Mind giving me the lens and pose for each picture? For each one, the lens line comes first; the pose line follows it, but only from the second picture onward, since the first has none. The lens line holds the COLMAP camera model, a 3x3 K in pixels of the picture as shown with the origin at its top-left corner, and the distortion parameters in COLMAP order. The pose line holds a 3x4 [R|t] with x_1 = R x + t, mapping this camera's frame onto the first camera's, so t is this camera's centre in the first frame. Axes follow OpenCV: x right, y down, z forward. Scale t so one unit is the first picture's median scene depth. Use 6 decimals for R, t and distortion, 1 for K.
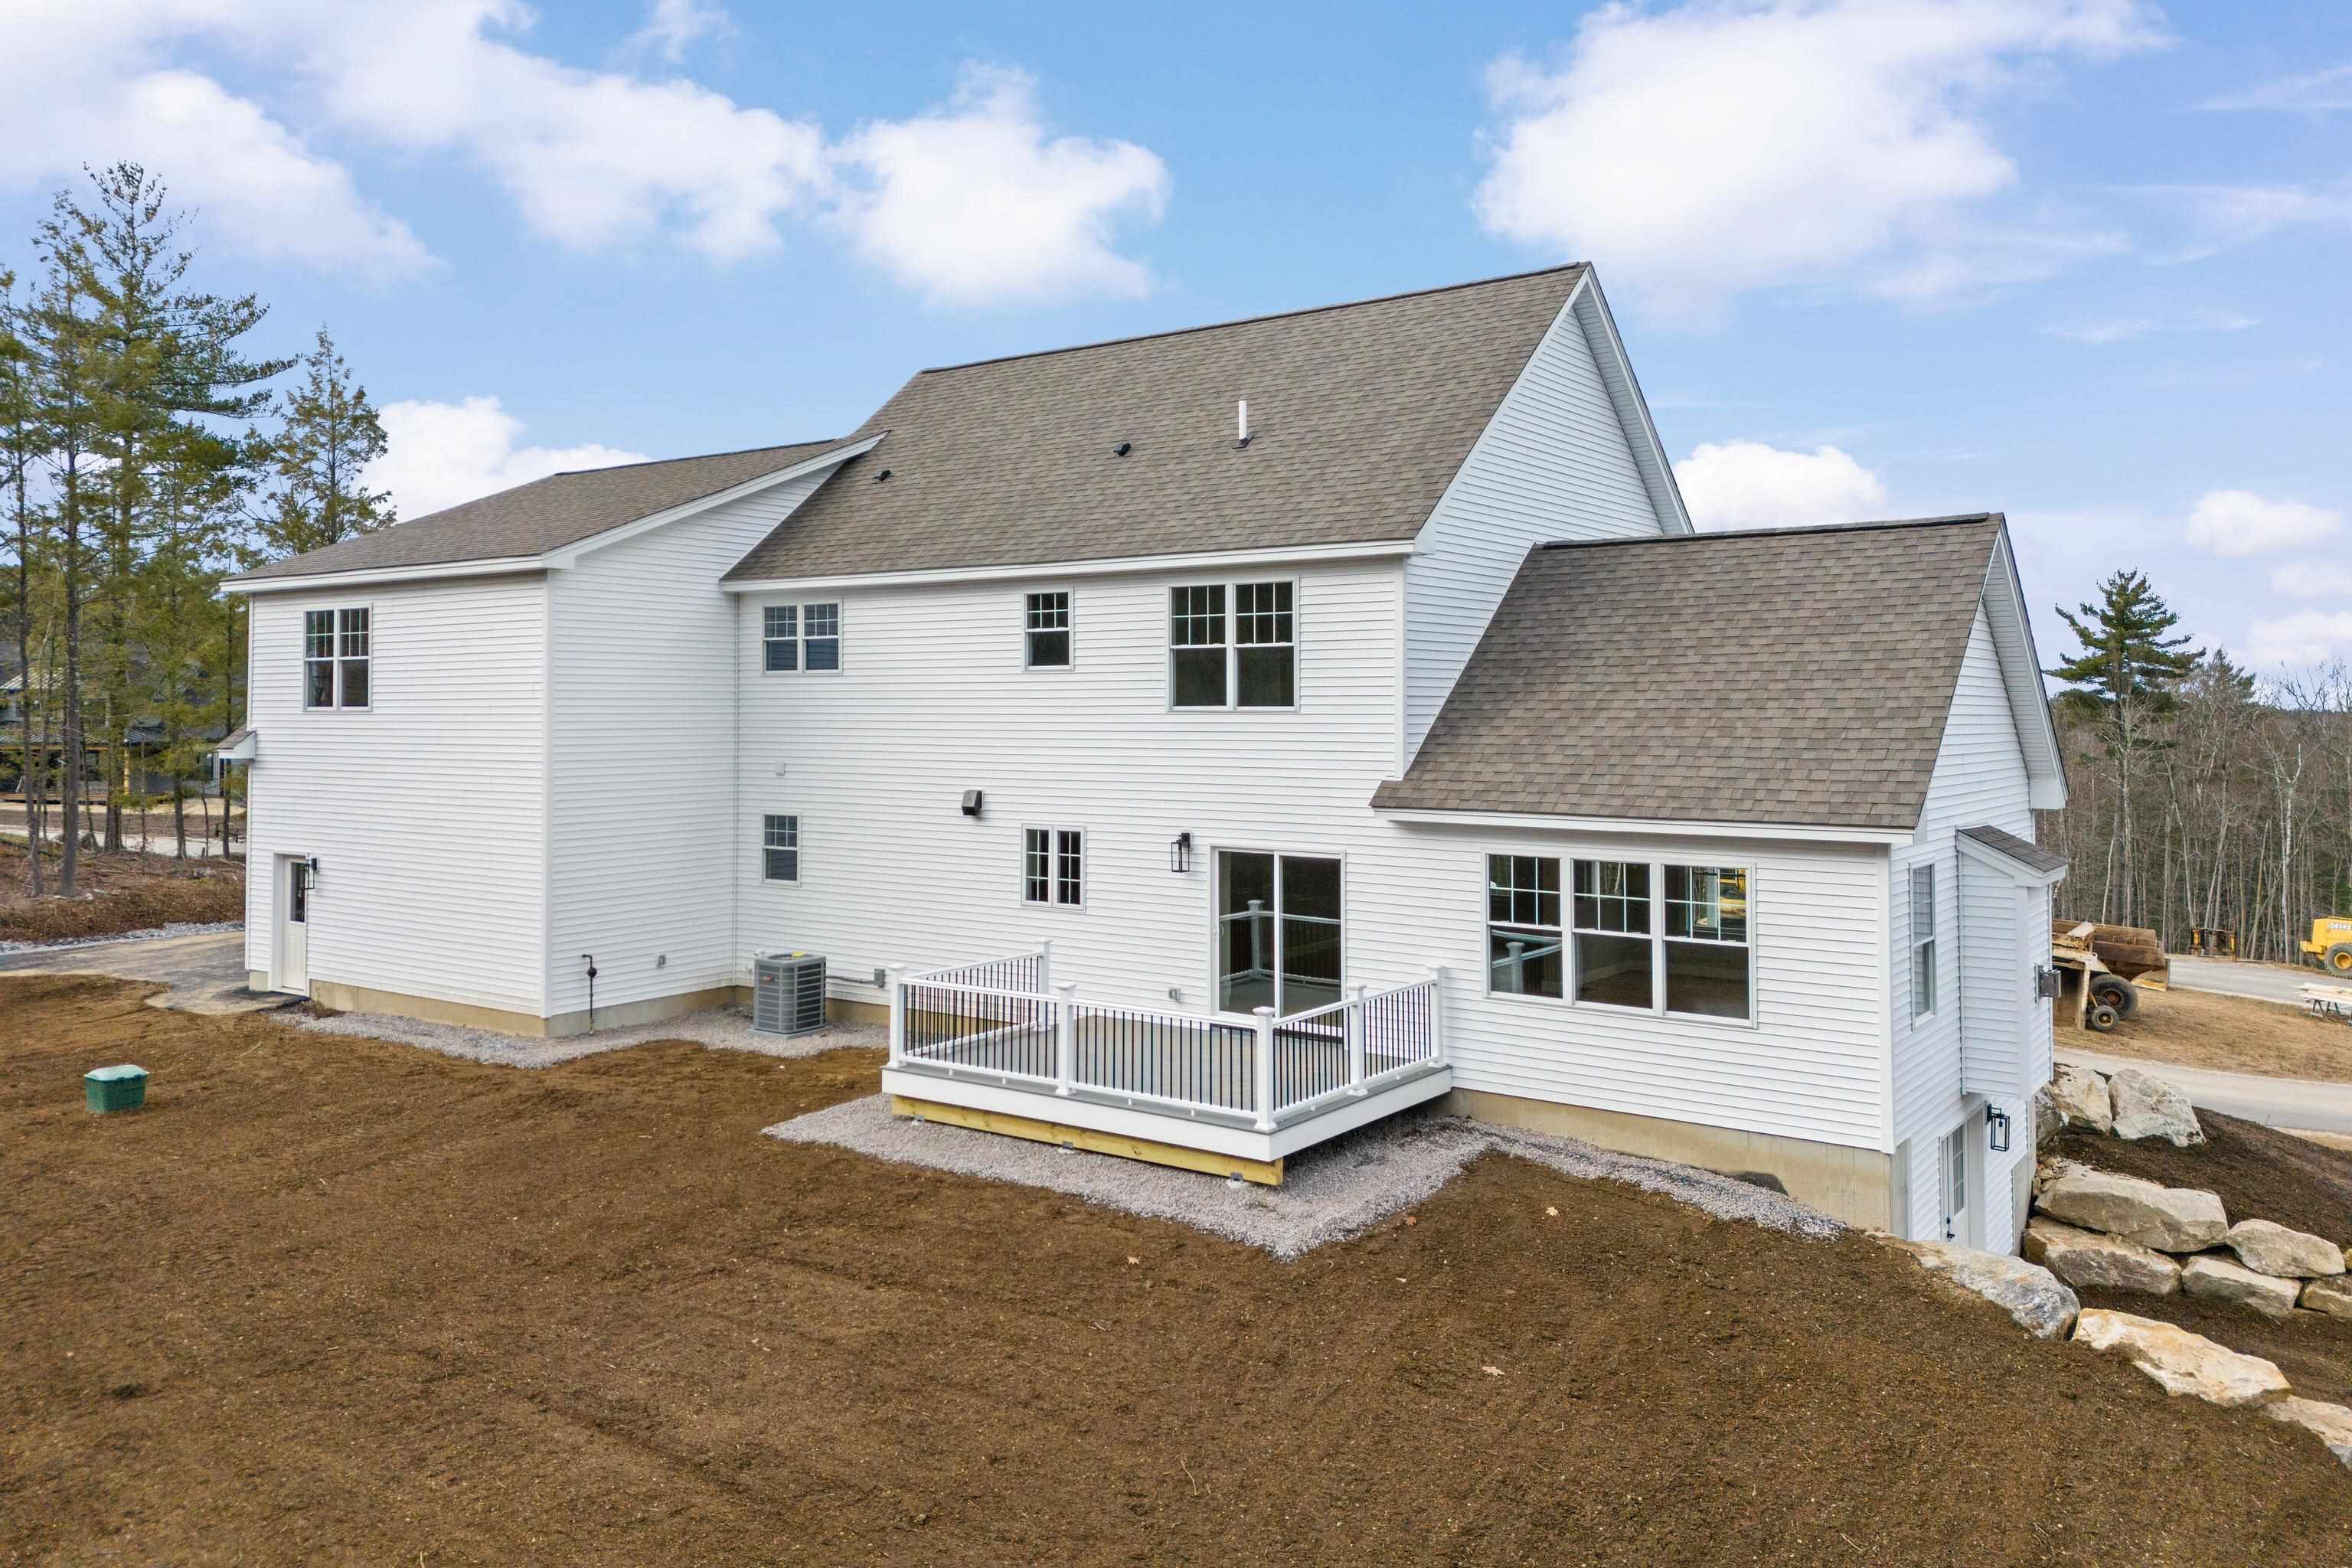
lens RADIAL K [[1732.1, 0, 1172.7], [0, 1732.1, 692.9], [0, 0, 1]] dist [0.086362, -0.084873]
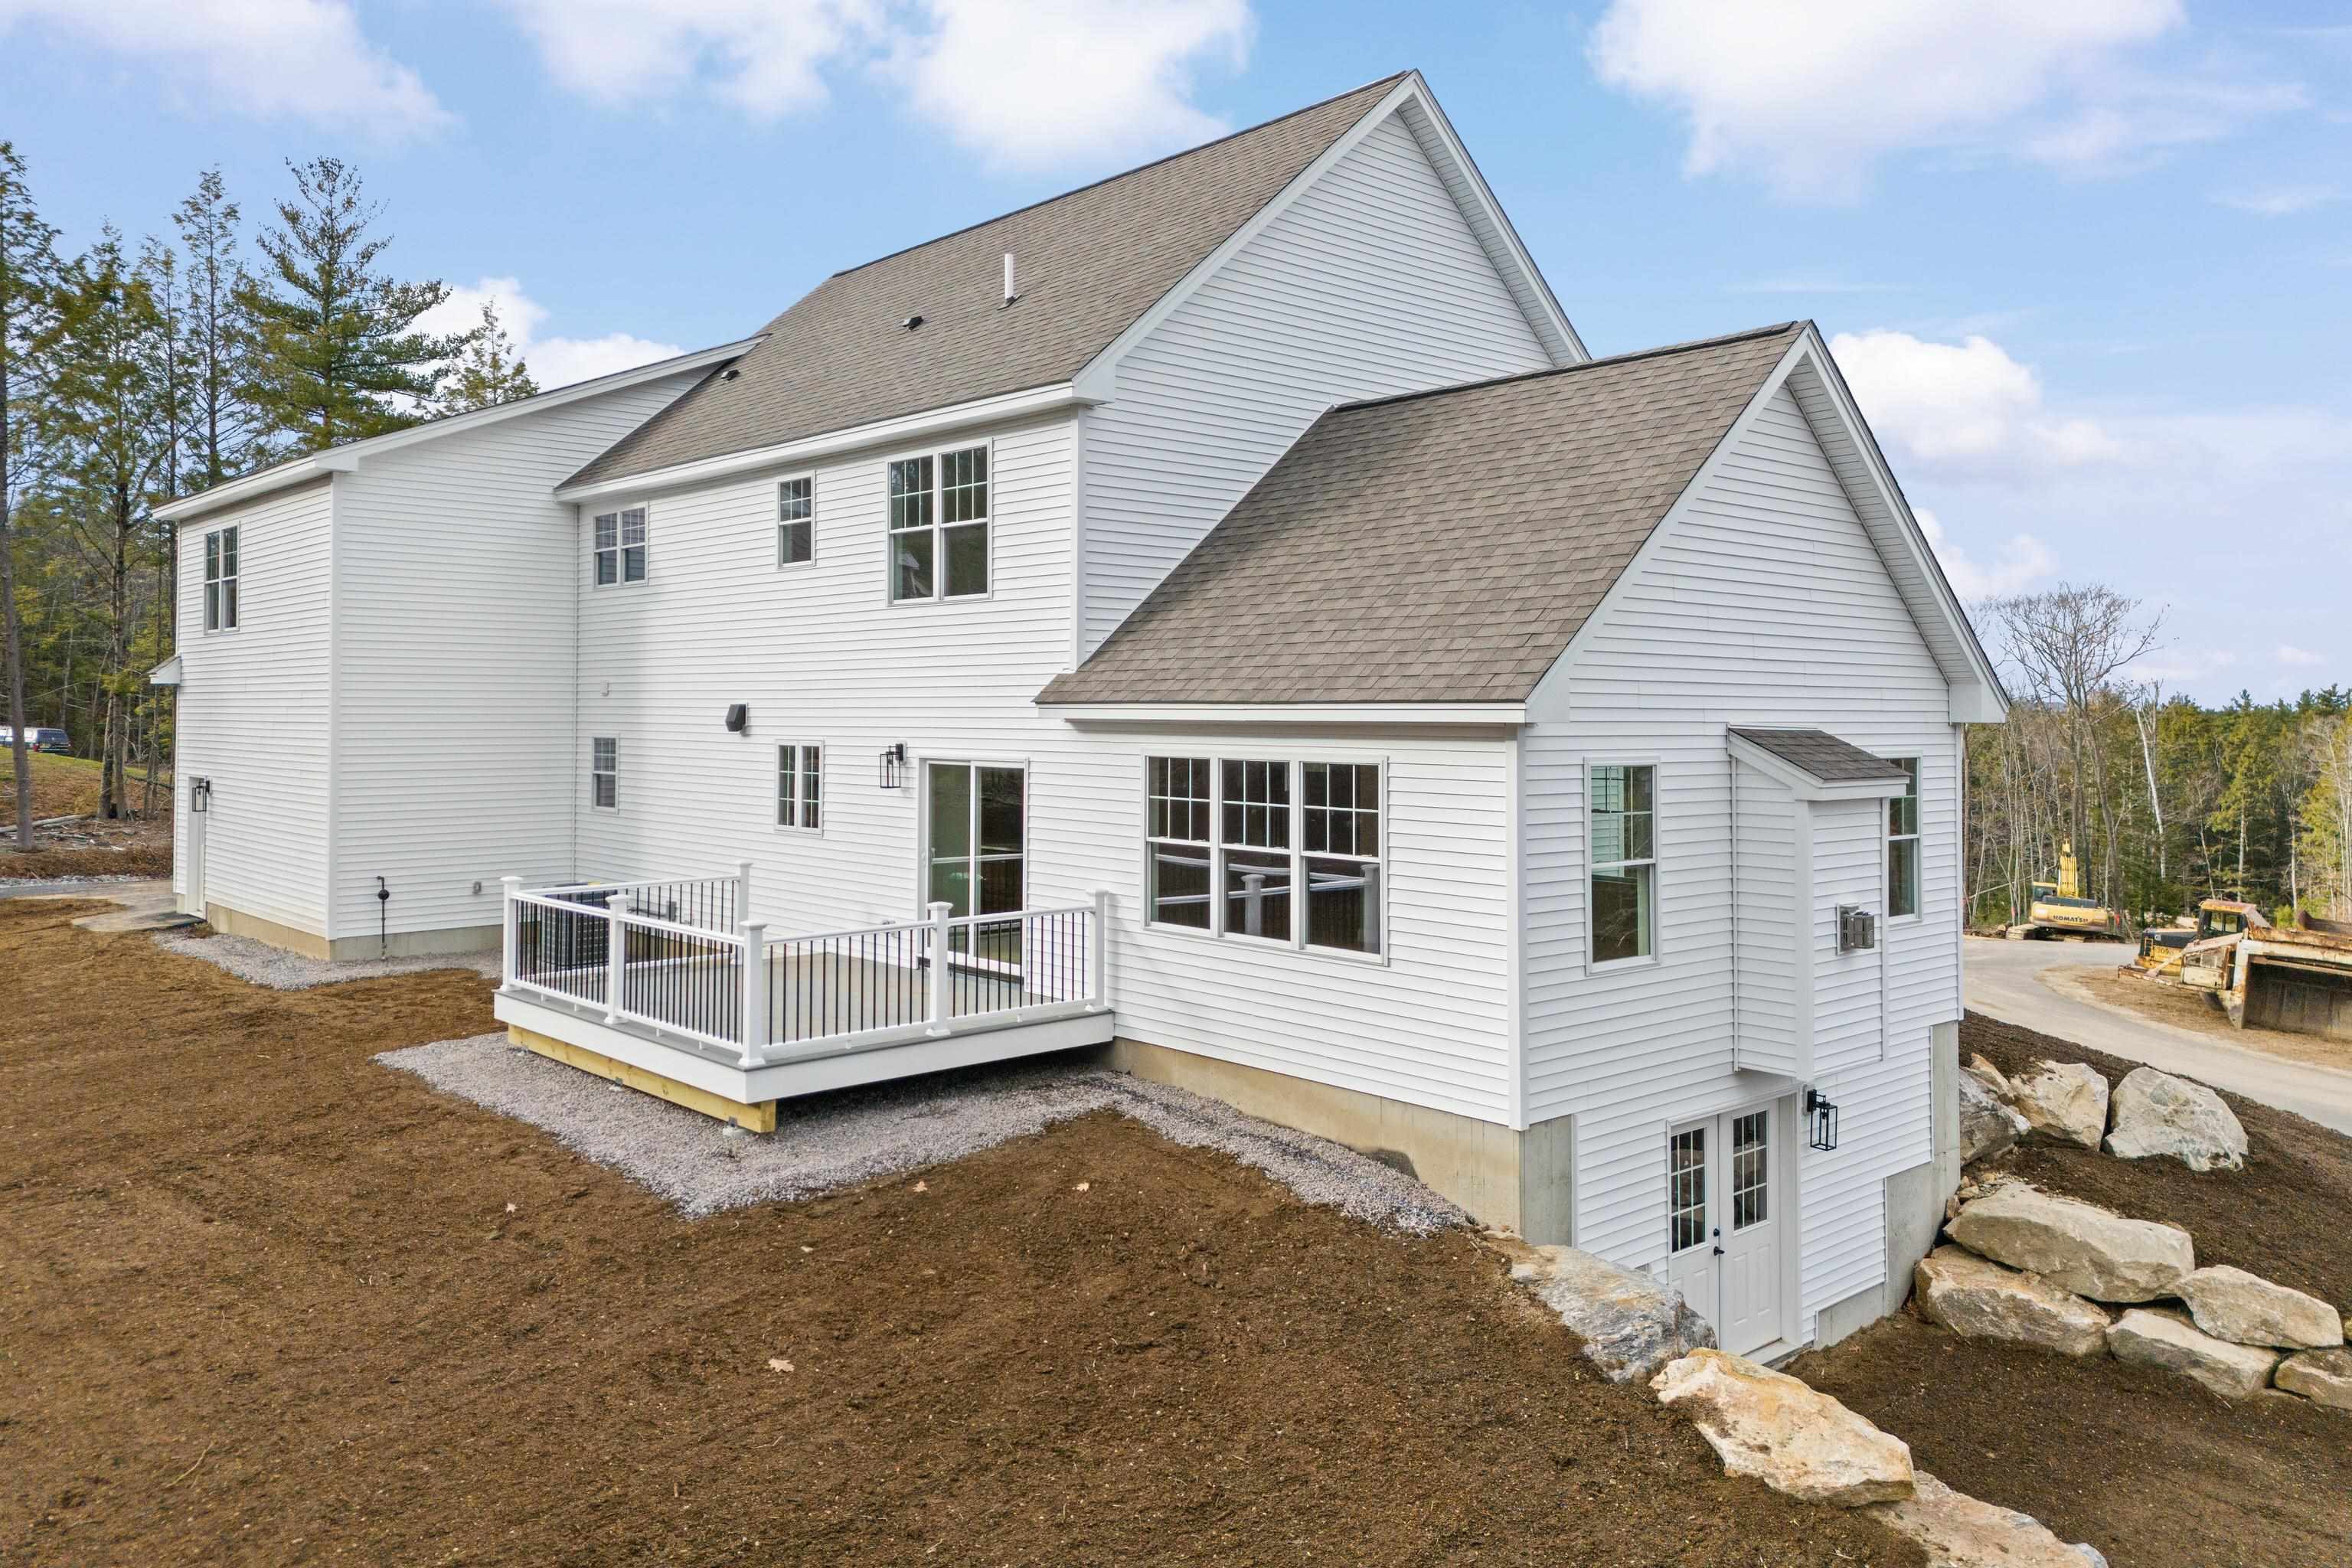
lens RADIAL K [[1732.1, 0, 1172.7], [0, 1732.1, 692.9], [0, 0, 1]] dist [0.086362, -0.084873]
pose [[0.977806, 0.001096, -0.209507, 0.340138], [-0.001274, 0.999999, -0.000713, 0.058350], [0.209506, 0.000964, 0.977807, 0.181222]]
